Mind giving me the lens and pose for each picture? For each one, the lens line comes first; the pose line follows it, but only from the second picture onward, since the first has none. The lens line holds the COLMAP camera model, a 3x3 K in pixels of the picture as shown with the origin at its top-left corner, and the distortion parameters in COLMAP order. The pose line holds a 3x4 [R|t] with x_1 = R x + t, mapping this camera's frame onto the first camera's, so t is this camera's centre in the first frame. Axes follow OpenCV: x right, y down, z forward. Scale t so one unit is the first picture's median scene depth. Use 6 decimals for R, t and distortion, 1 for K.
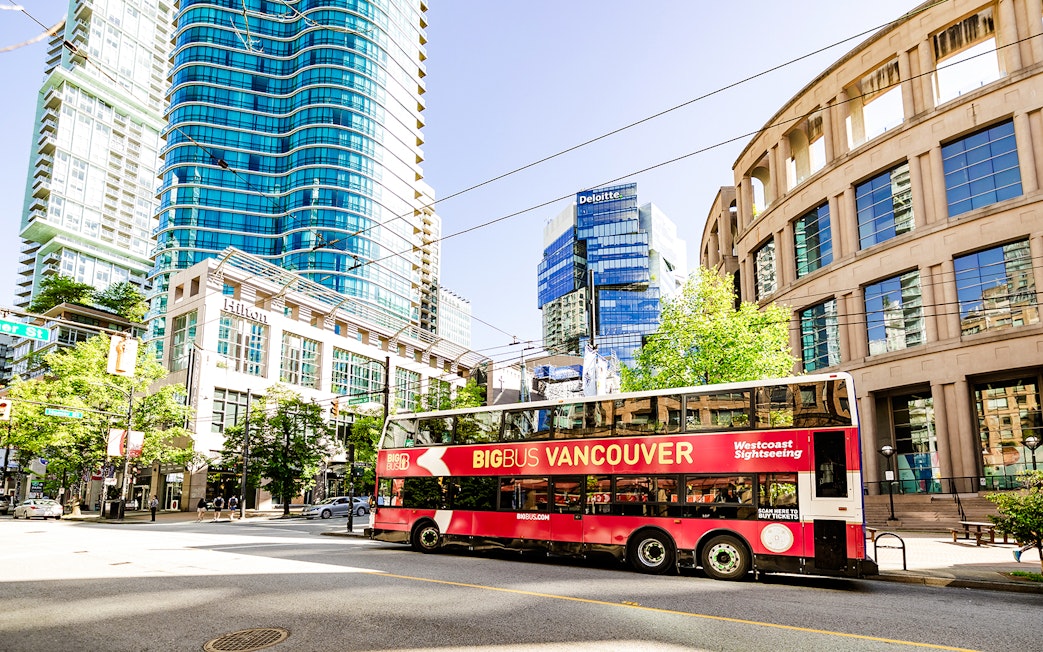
lens RADIAL K [[834.6, 0, 521.5], [0, 834.6, 326.0], [0, 0, 1]] dist [-0.002166, -0.001394]
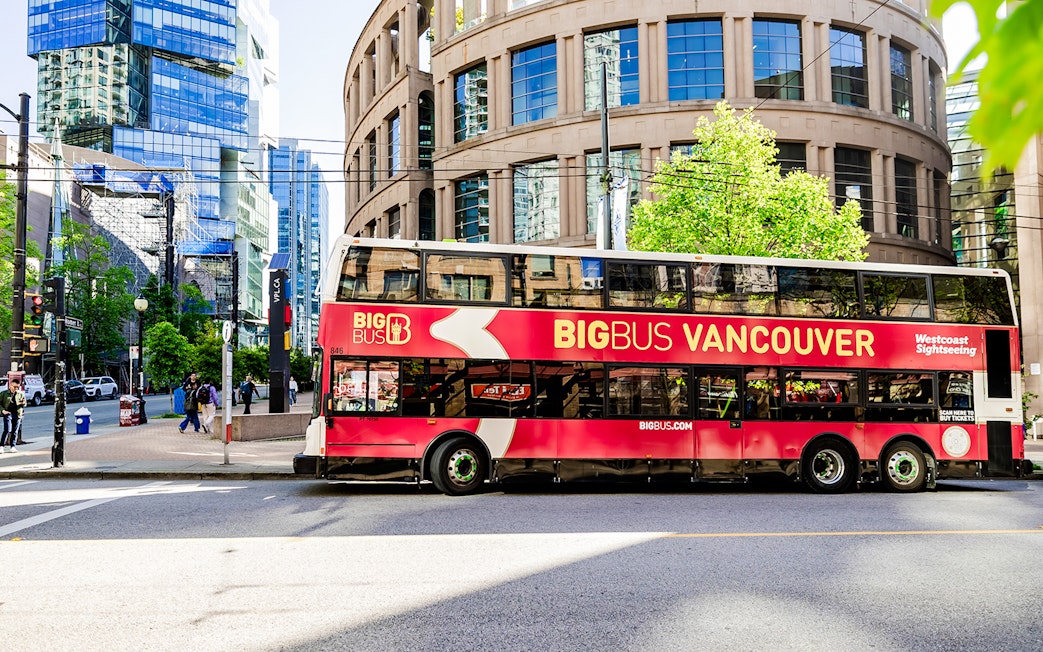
lens RADIAL K [[988.6, 0, 521.5], [0, 988.6, 326.0], [0, 0, 1]] dist [0.005796, -0.009470]
pose [[0.537374, 0.053893, 0.841620, -0.750900], [-0.177894, 0.982745, 0.050656, 0.138918], [-0.824368, -0.176940, 0.537689, 0.724485]]
